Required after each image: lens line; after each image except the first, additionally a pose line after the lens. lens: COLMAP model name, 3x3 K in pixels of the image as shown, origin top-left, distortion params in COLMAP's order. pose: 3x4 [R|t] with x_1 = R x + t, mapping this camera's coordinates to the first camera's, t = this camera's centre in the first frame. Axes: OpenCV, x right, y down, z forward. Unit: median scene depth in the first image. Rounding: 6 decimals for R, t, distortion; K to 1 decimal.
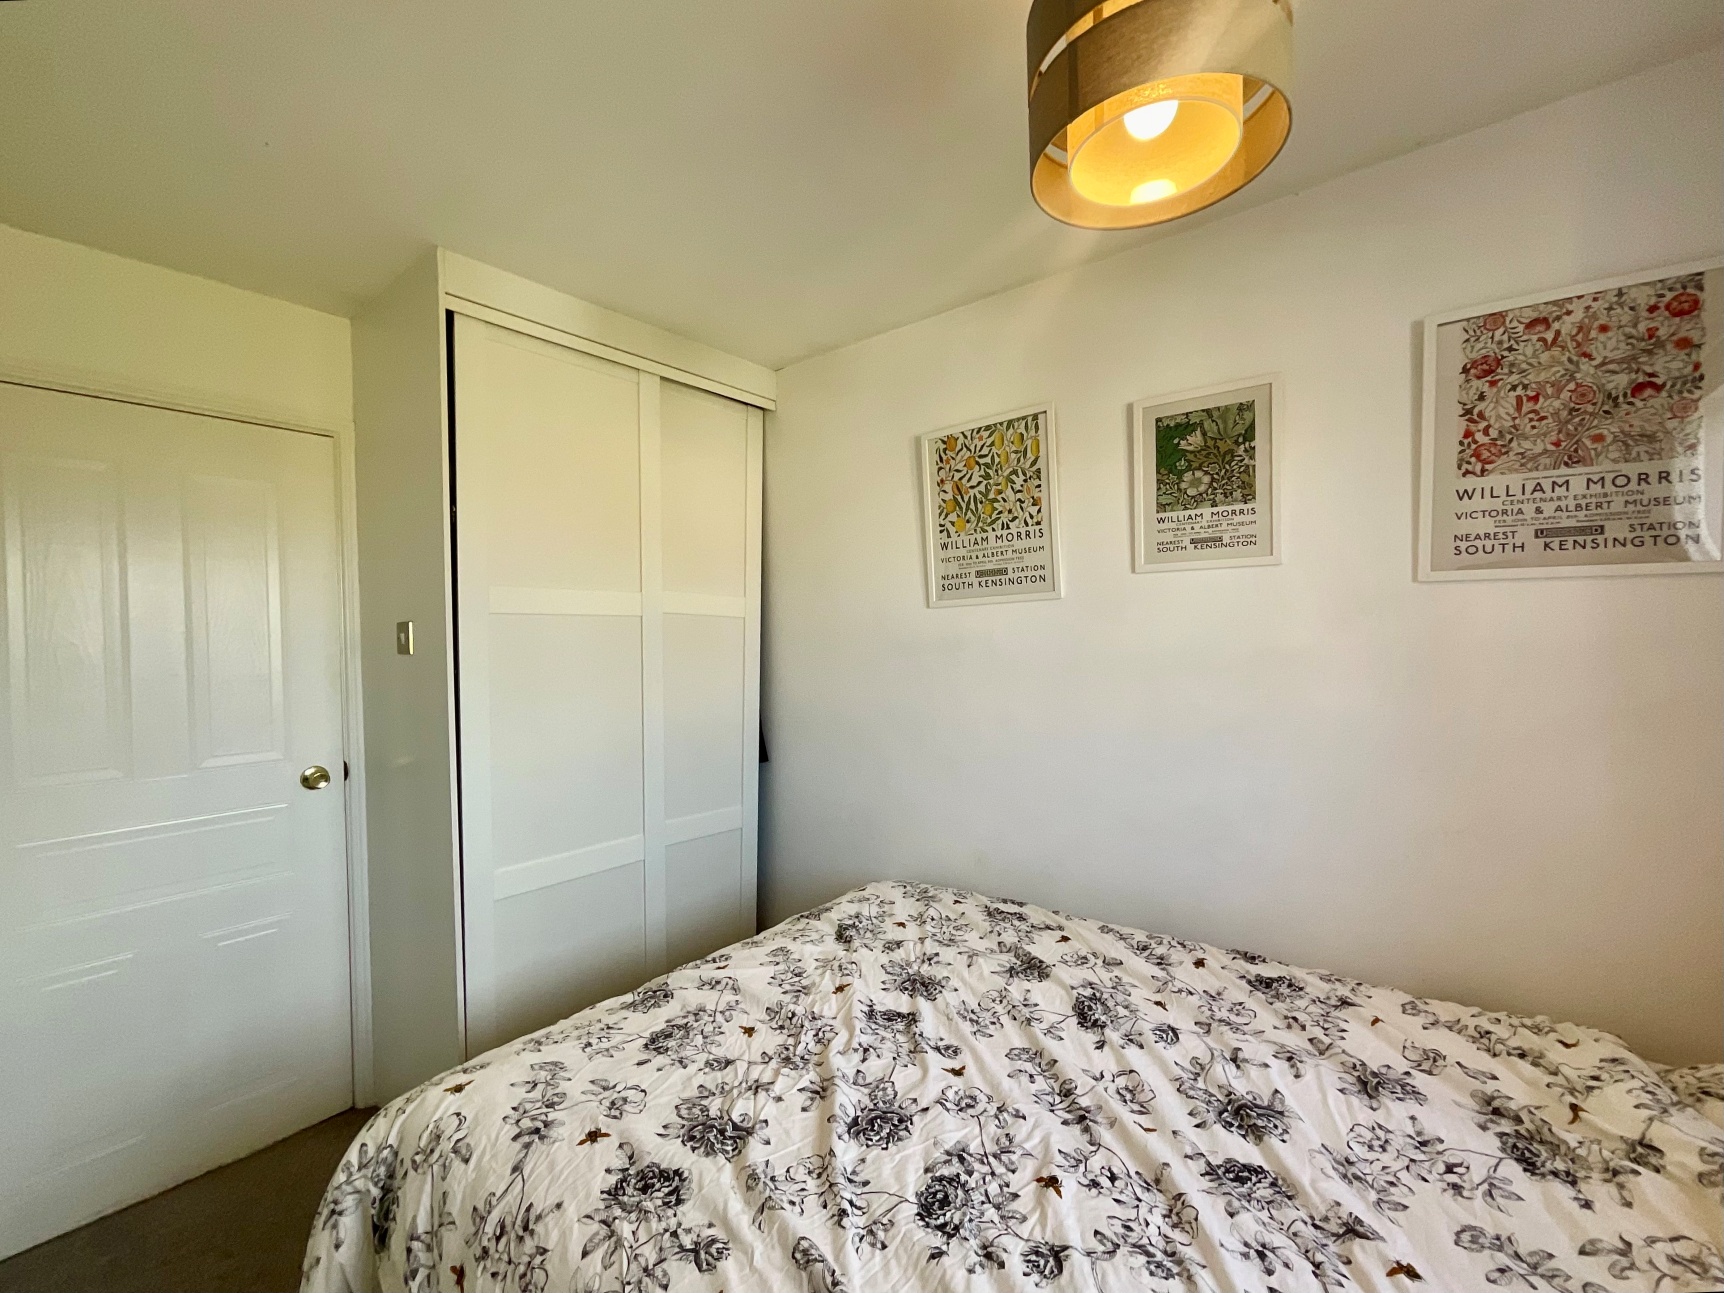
lens RADIAL K [[703.6, 0, 863.8], [0, 703.6, 643.8], [0, 0, 1]] dist [-0.003279, 0.001804]
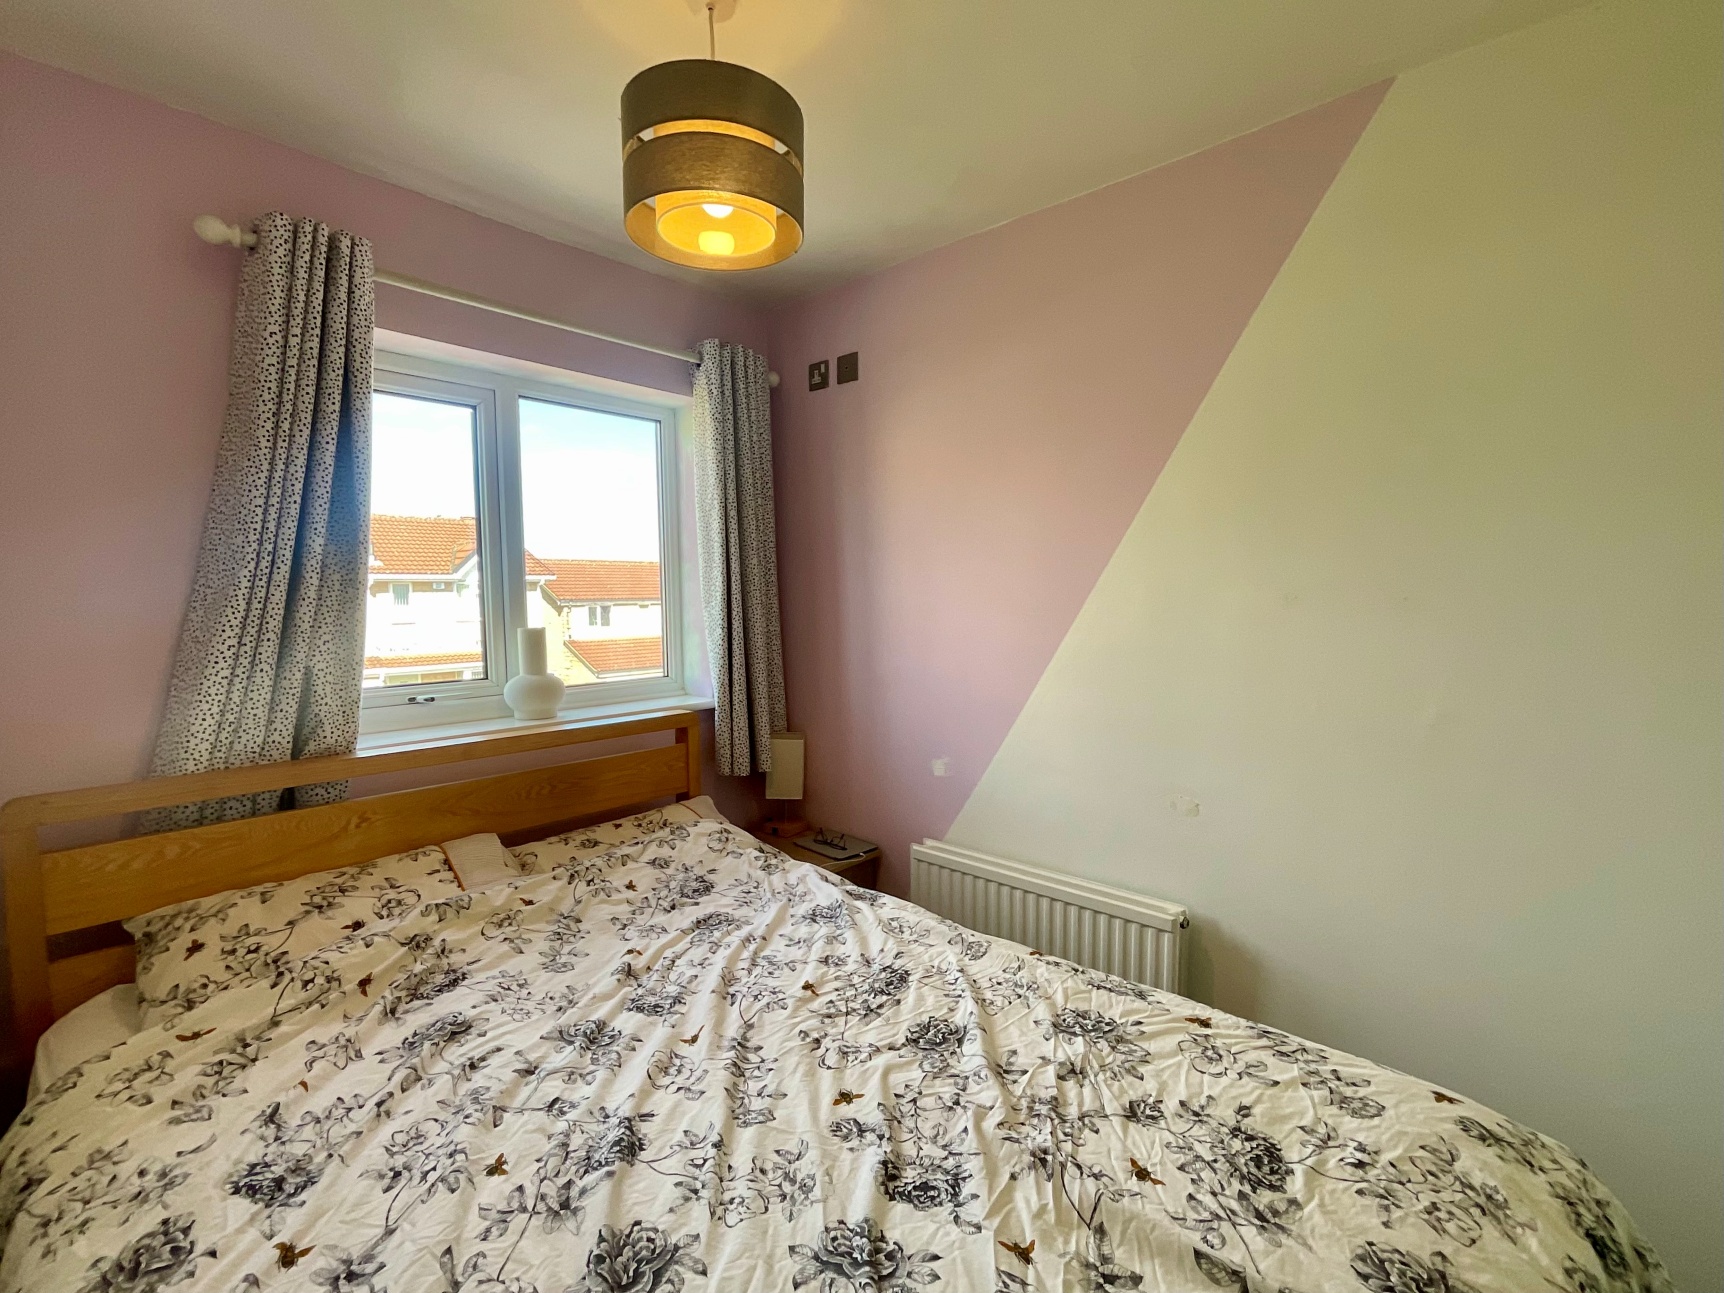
lens RADIAL K [[703.6, 0, 858.3], [0, 703.6, 645.6], [0, 0, 1]] dist [-0.003279, 0.001804]
pose [[-0.996608, 0.025842, 0.078139, 0.039441], [0.032783, 0.995502, 0.088891, -0.000889], [-0.075490, 0.091151, -0.992972, 1.864813]]
